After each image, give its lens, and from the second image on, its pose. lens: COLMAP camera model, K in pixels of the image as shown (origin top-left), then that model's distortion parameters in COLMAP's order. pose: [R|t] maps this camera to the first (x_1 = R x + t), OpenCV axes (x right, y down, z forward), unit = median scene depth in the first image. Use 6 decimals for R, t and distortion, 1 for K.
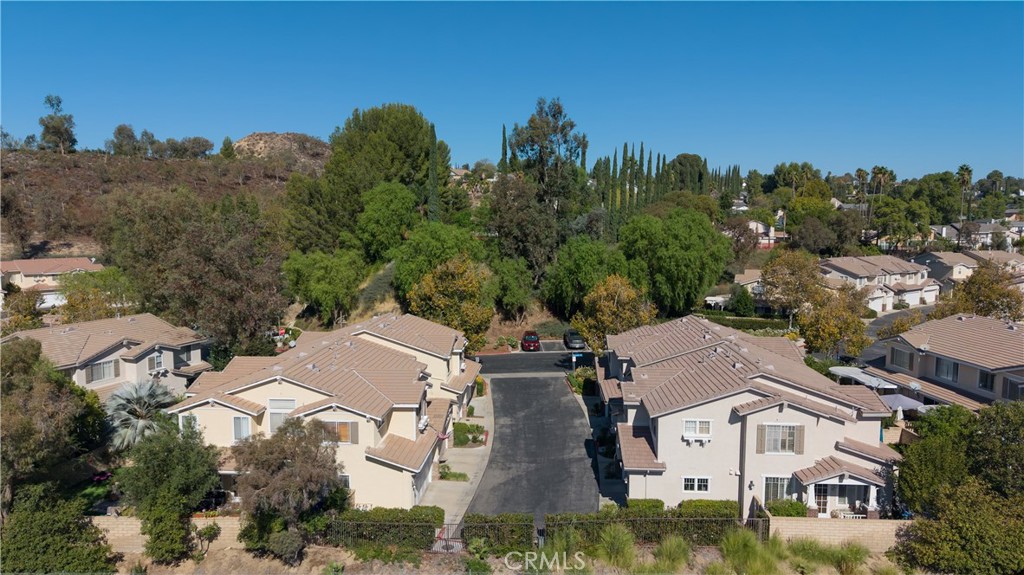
lens RADIAL K [[710.3, 0, 476.3], [0, 710.3, 263.0], [0, 0, 1]] dist [0.038538, -0.006836]
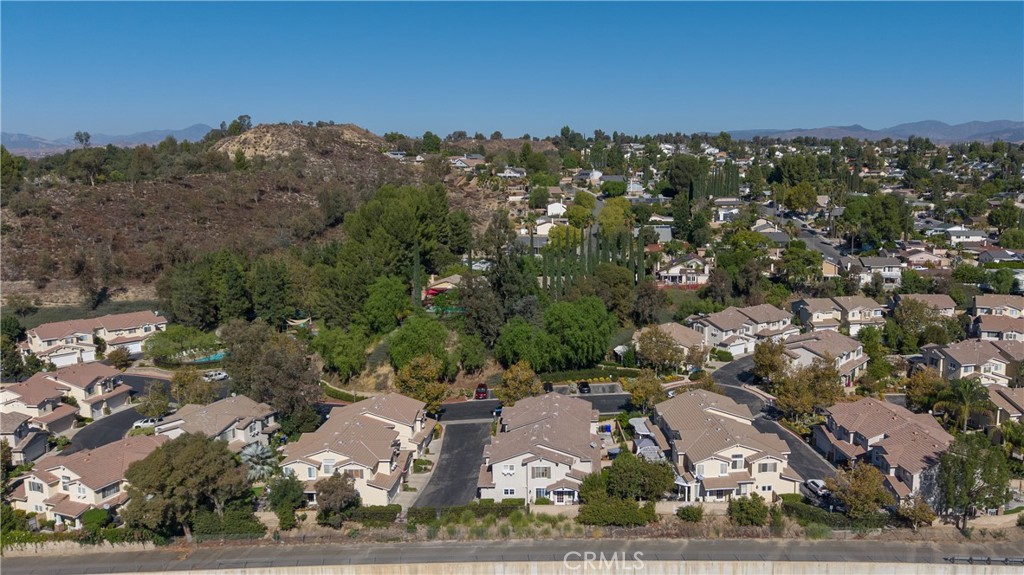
lens RADIAL K [[710.3, 0, 514.0], [0, 710.3, 286.4], [0, 0, 1]] dist [0.038538, -0.006836]
pose [[0.999335, -0.012494, 0.034270, 0.214660], [0.010926, 0.998902, 0.045565, -0.401370], [-0.034801, -0.045161, 0.998373, -1.111994]]
